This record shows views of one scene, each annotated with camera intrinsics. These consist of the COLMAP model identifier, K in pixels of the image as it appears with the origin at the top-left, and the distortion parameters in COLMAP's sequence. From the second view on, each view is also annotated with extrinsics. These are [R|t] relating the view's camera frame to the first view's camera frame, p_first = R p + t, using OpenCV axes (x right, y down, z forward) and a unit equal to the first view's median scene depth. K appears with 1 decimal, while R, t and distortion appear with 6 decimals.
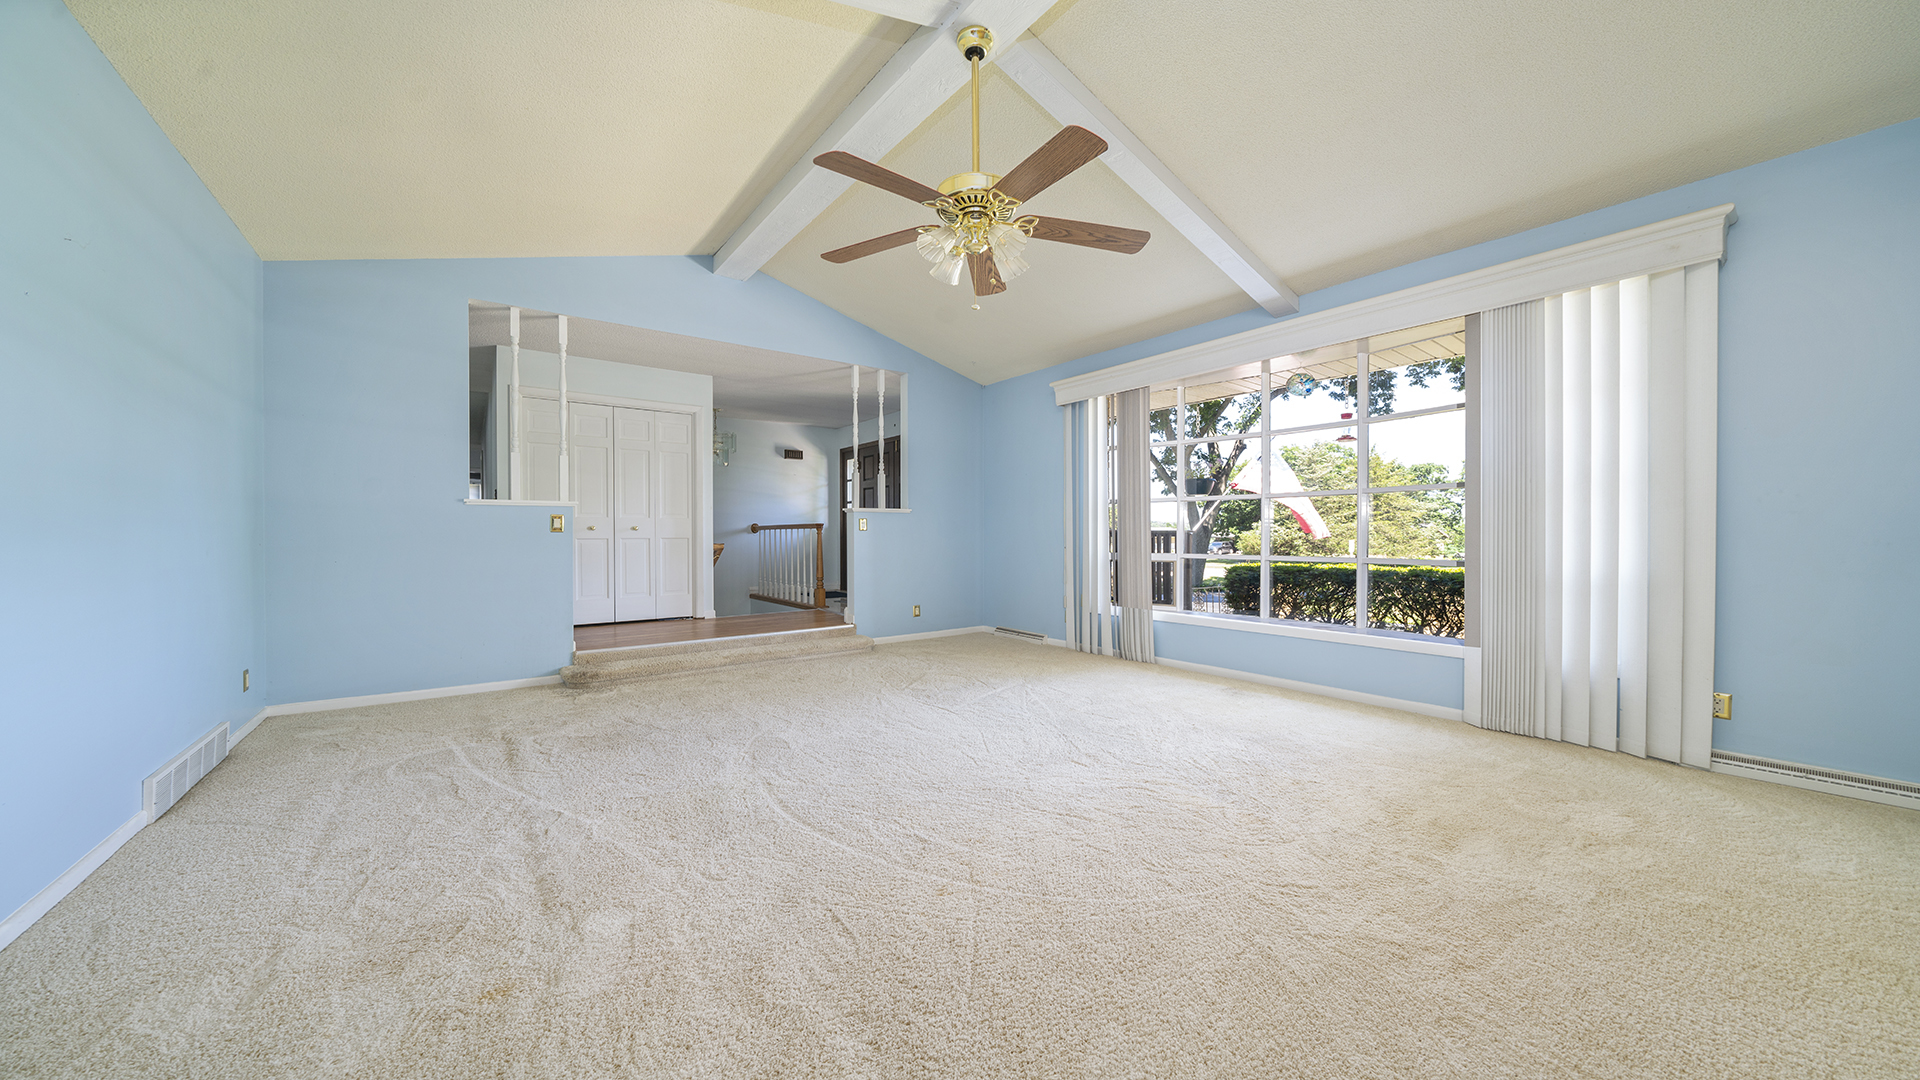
lens RADIAL K [[662.4, 0, 964.3], [0, 662.4, 542.3], [0, 0, 1]] dist [0.000438, -0.000093]
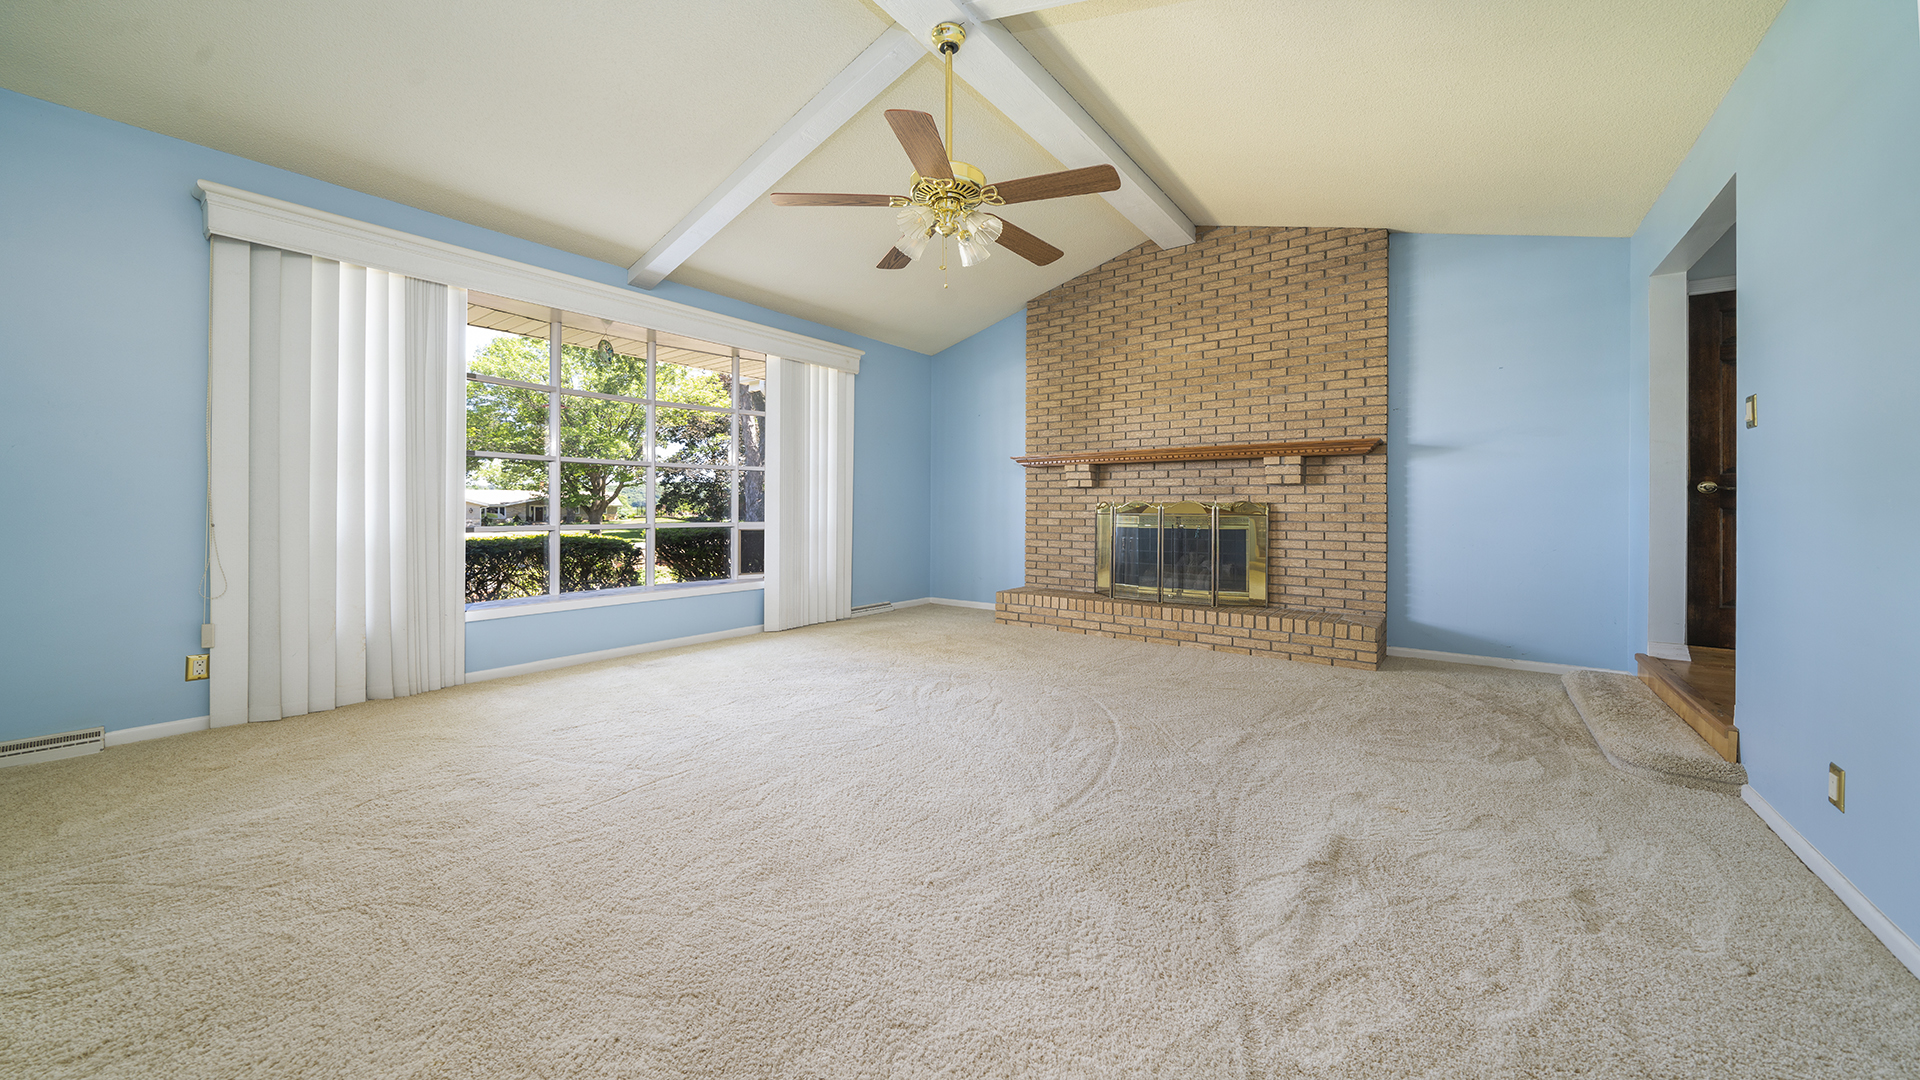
lens RADIAL K [[662.4, 0, 964.3], [0, 662.4, 542.3], [0, 0, 1]] dist [0.000438, -0.000093]
pose [[-0.280087, -0.057599, 0.958245, -0.771635], [0.000467, 0.998190, 0.060137, -0.016634], [-0.959975, 0.017291, -0.279553, 0.975617]]
